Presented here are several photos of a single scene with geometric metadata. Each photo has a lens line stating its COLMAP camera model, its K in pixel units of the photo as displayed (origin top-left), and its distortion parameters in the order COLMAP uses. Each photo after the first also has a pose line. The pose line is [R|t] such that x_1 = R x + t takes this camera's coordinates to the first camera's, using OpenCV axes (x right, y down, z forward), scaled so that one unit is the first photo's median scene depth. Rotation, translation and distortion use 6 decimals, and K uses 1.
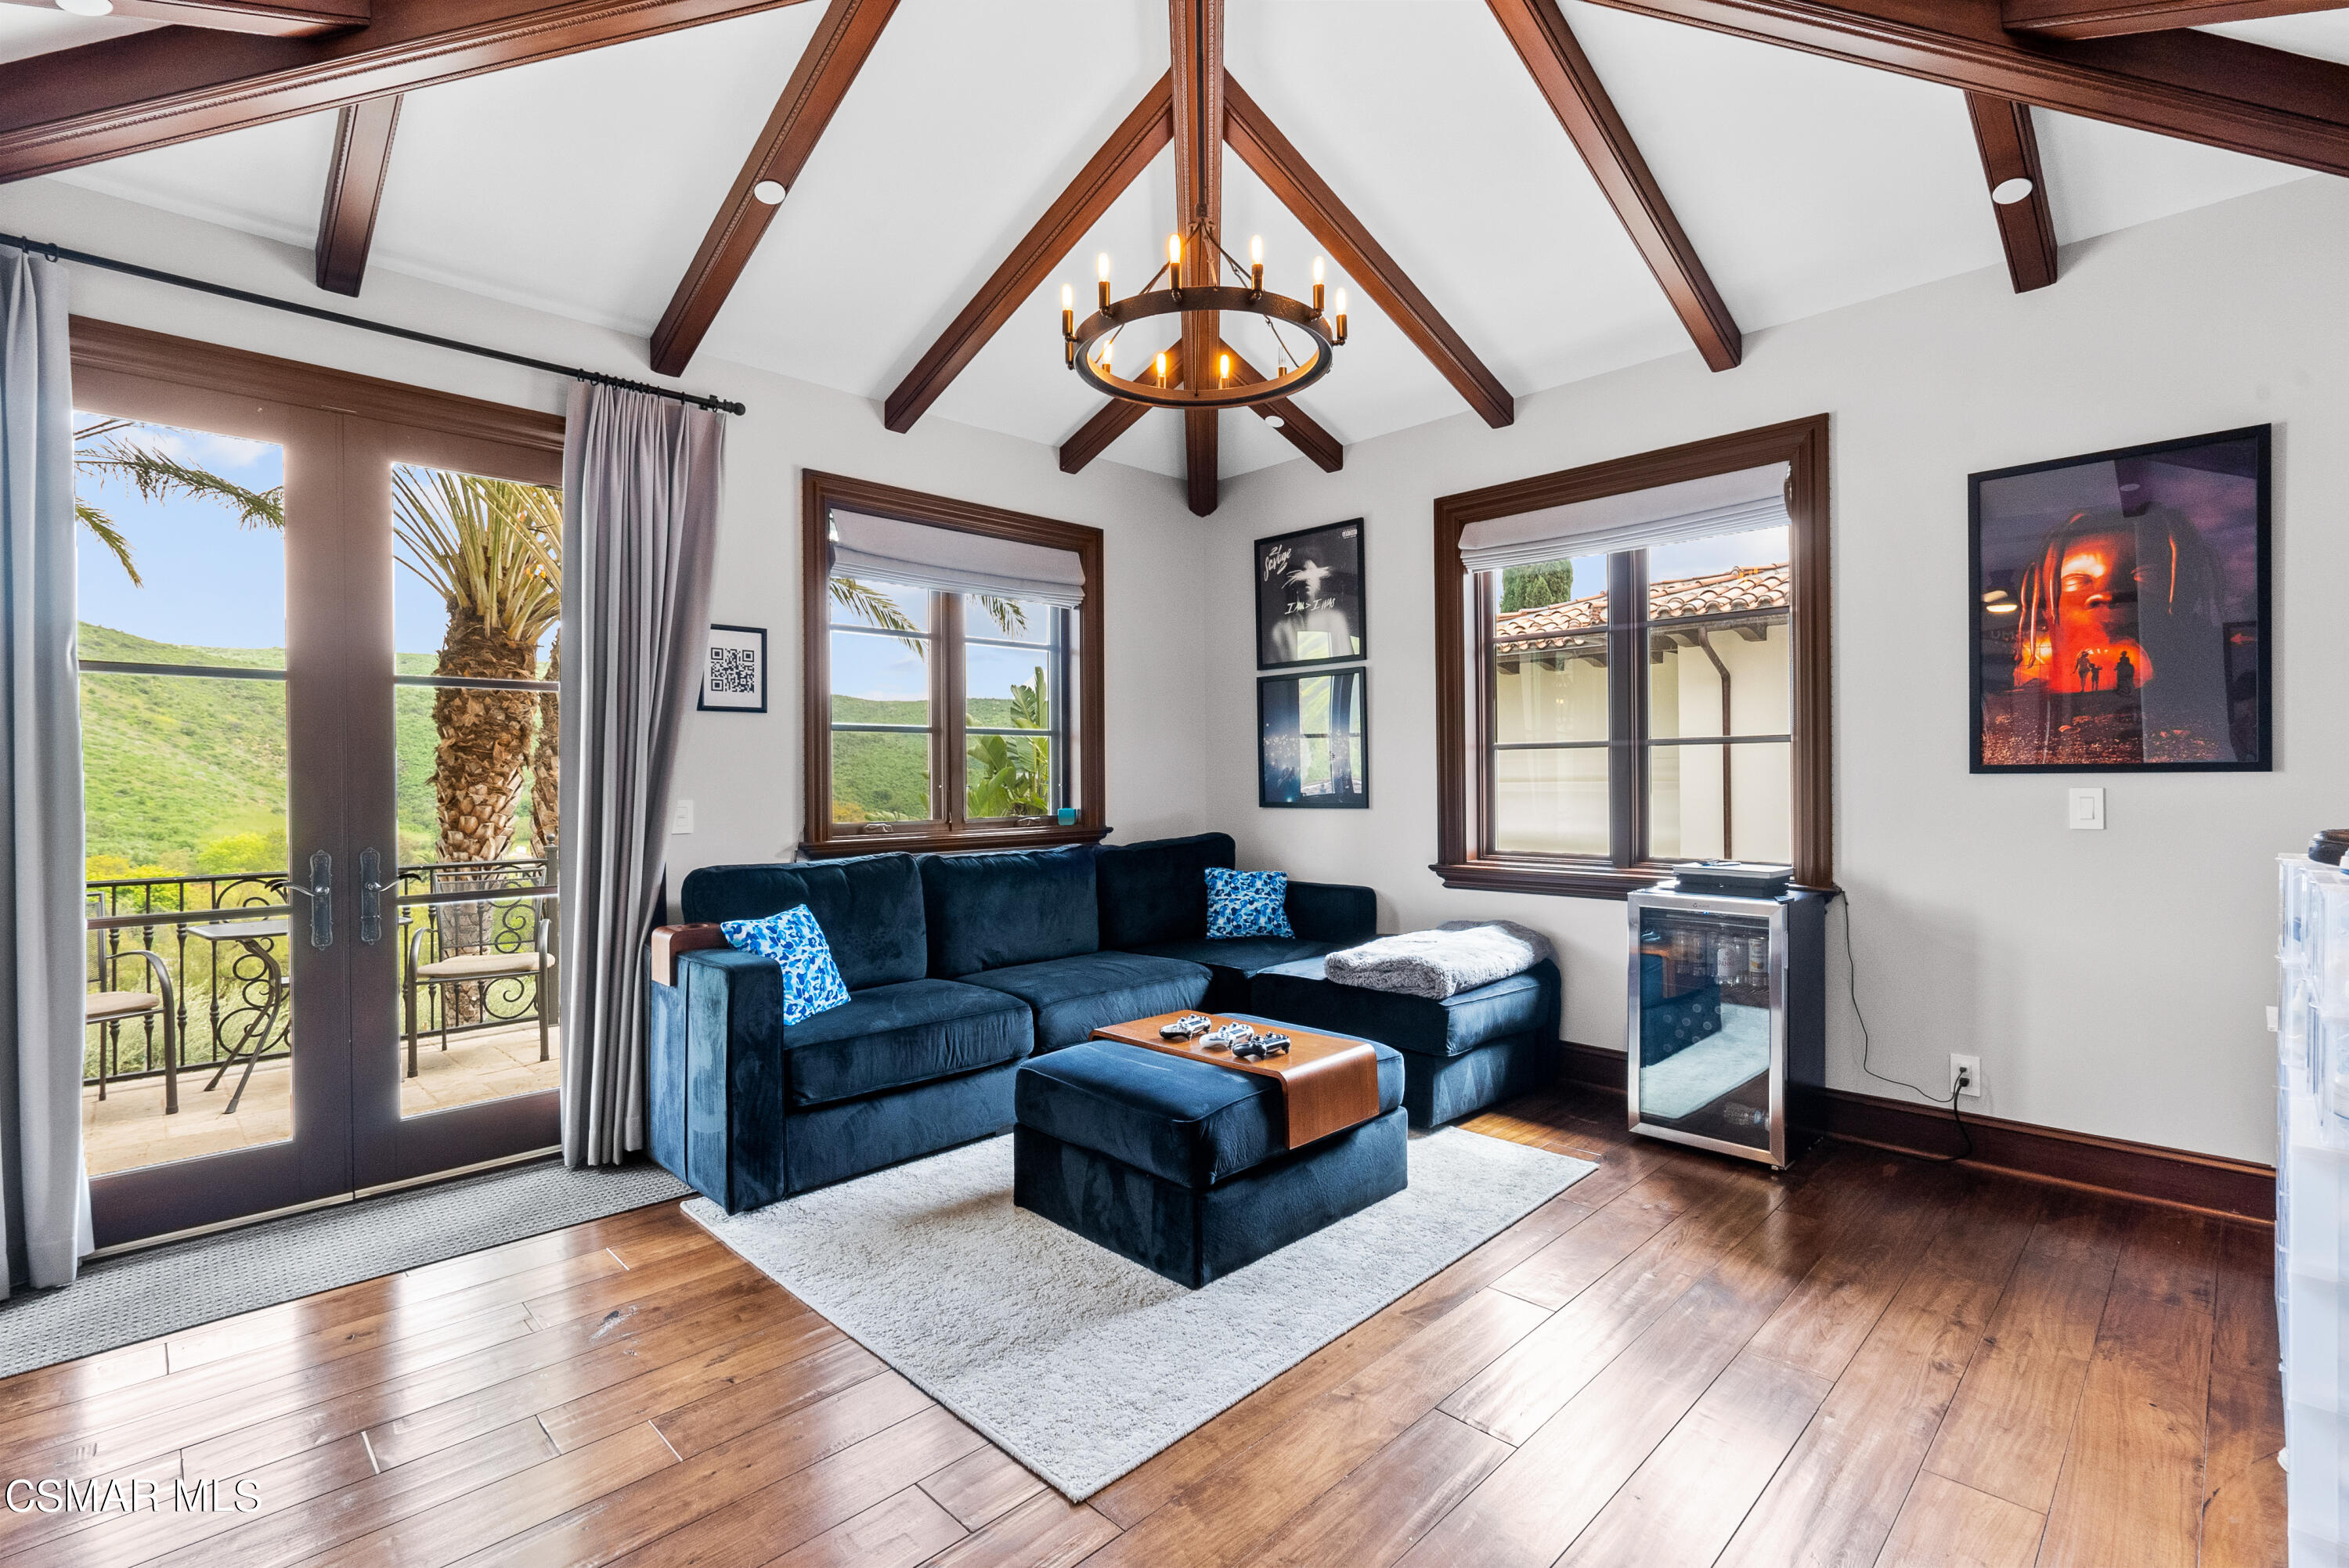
lens RADIAL K [[1061.5, 0, 1173.7], [0, 1061.5, 781.0], [0, 0, 1]] dist [-0.000250, -0.000104]
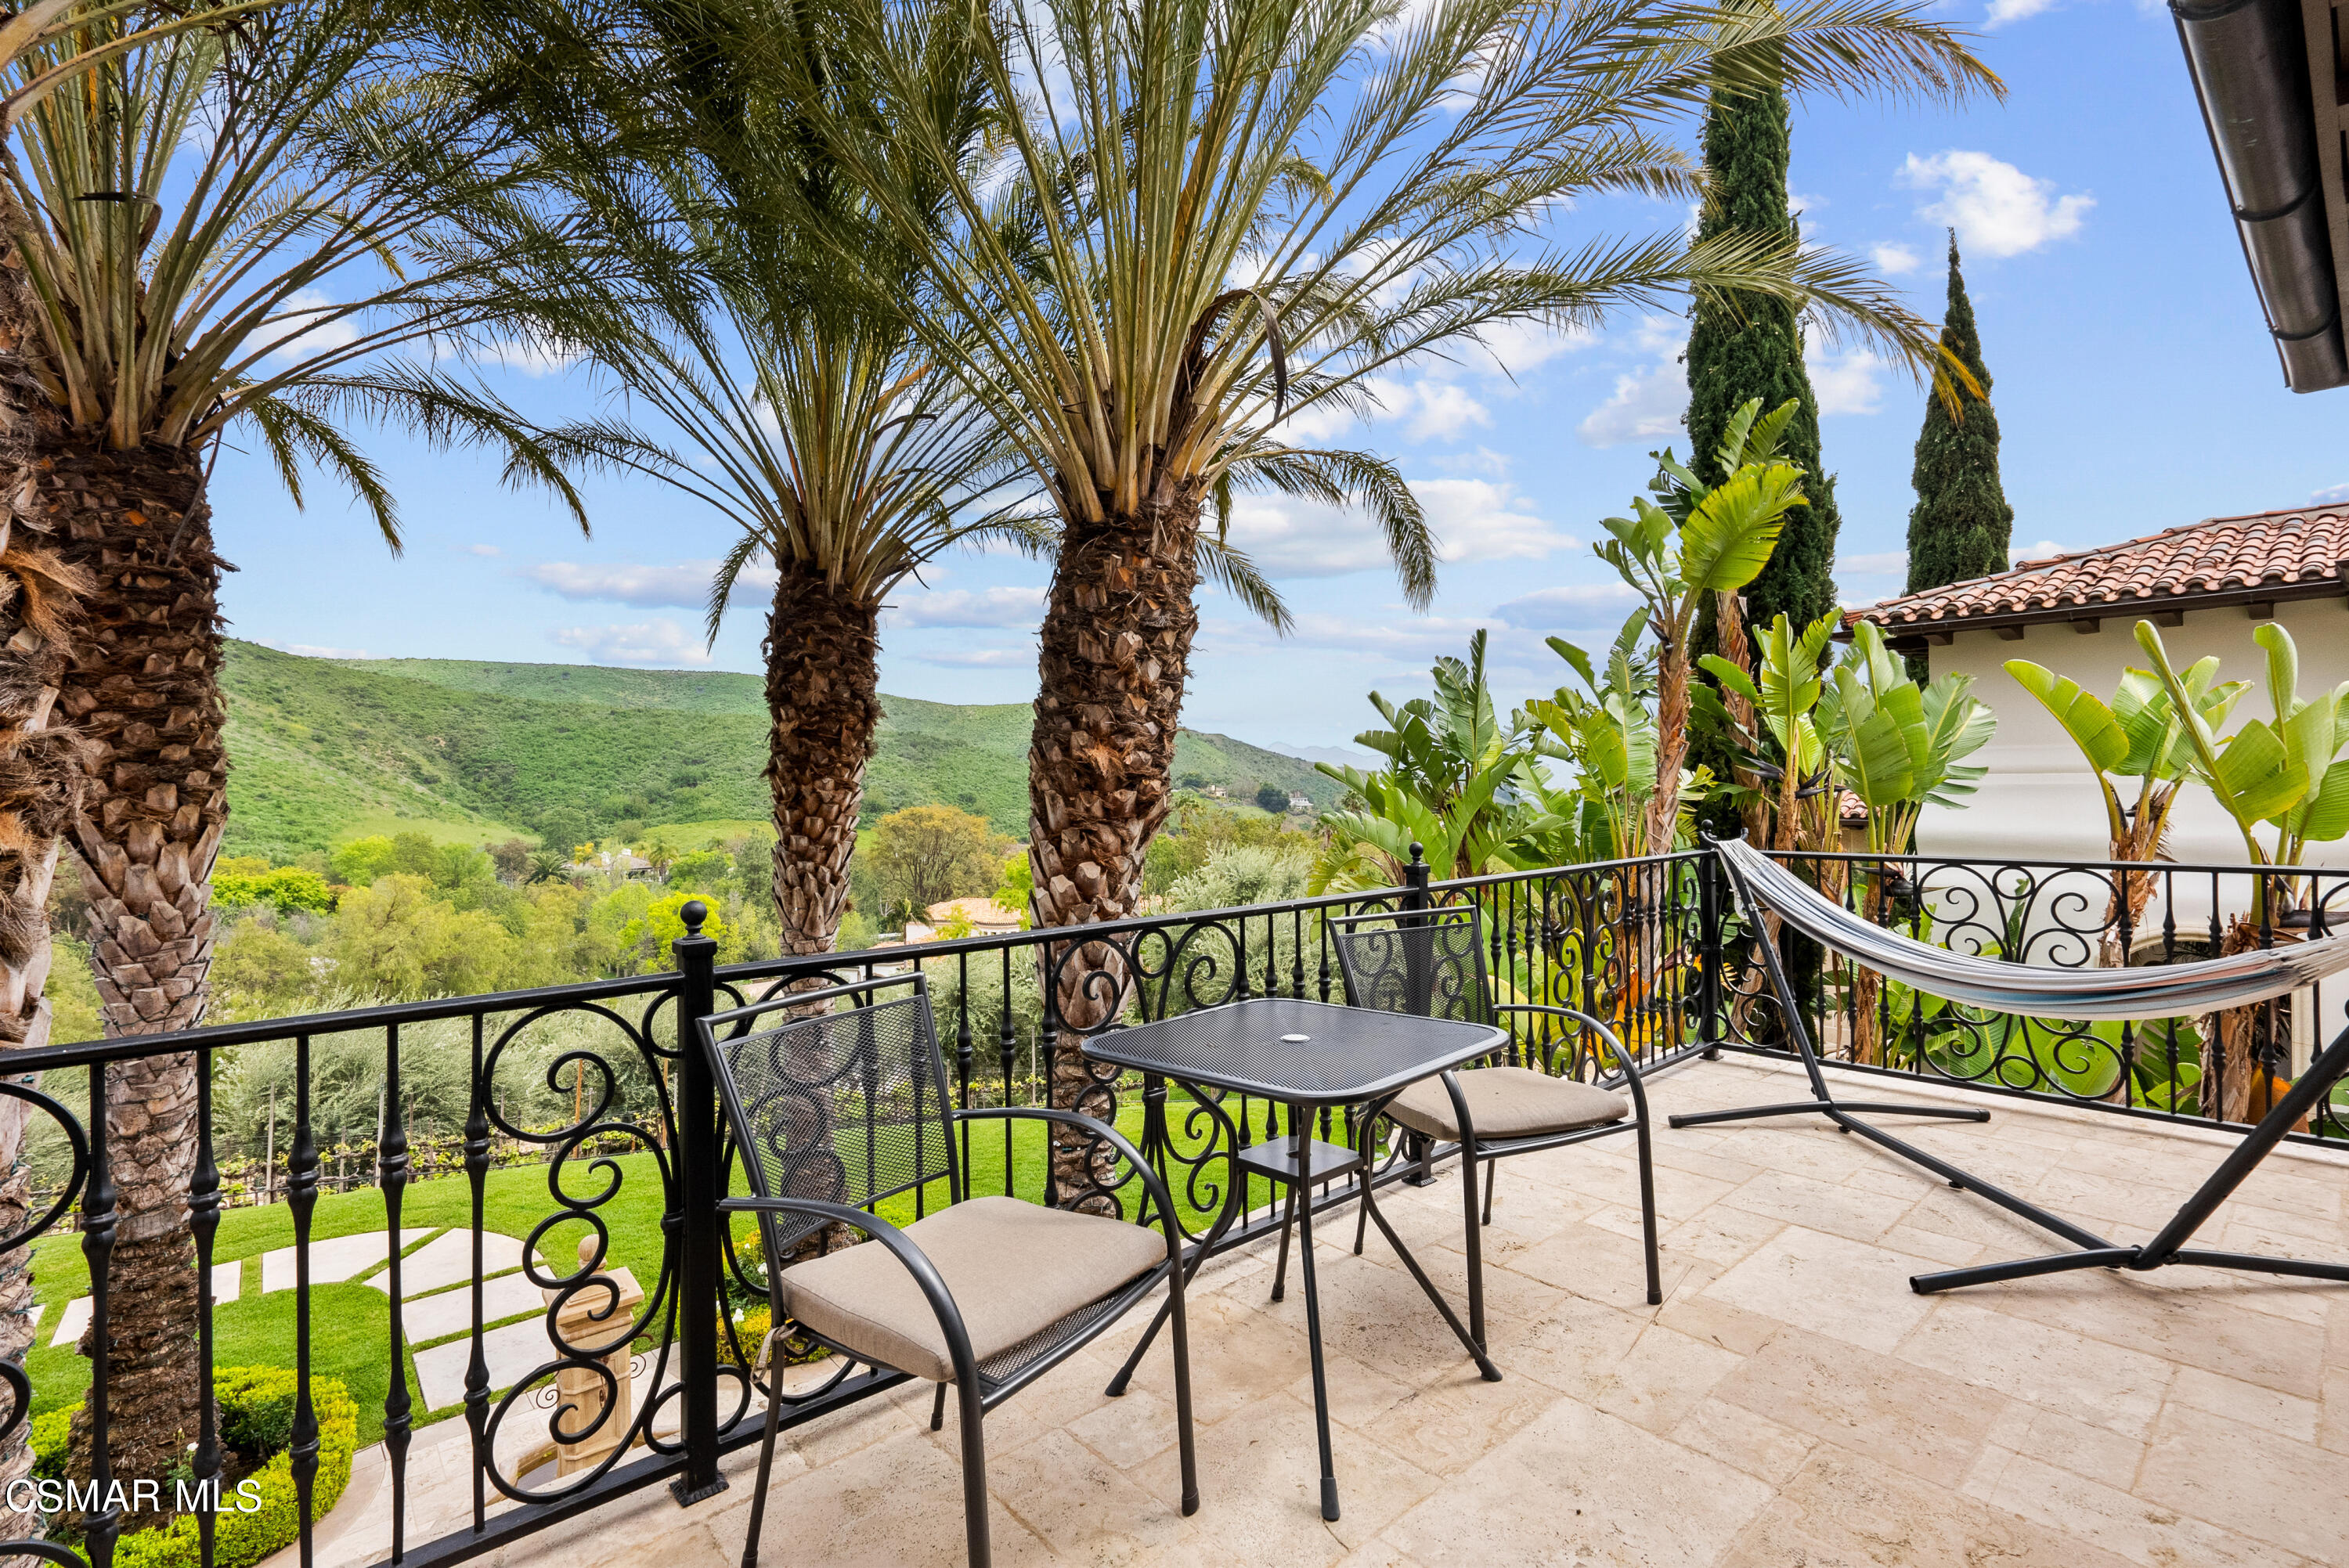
lens RADIAL K [[1061.5, 0, 1174.9], [0, 1061.5, 780.7], [0, 0, 1]] dist [-0.000250, -0.000104]
pose [[0.997858, -0.003788, -0.065307, -0.335169], [0.003649, 0.999991, -0.002251, 0.008448], [0.065315, 0.002008, 0.997863, 0.210610]]
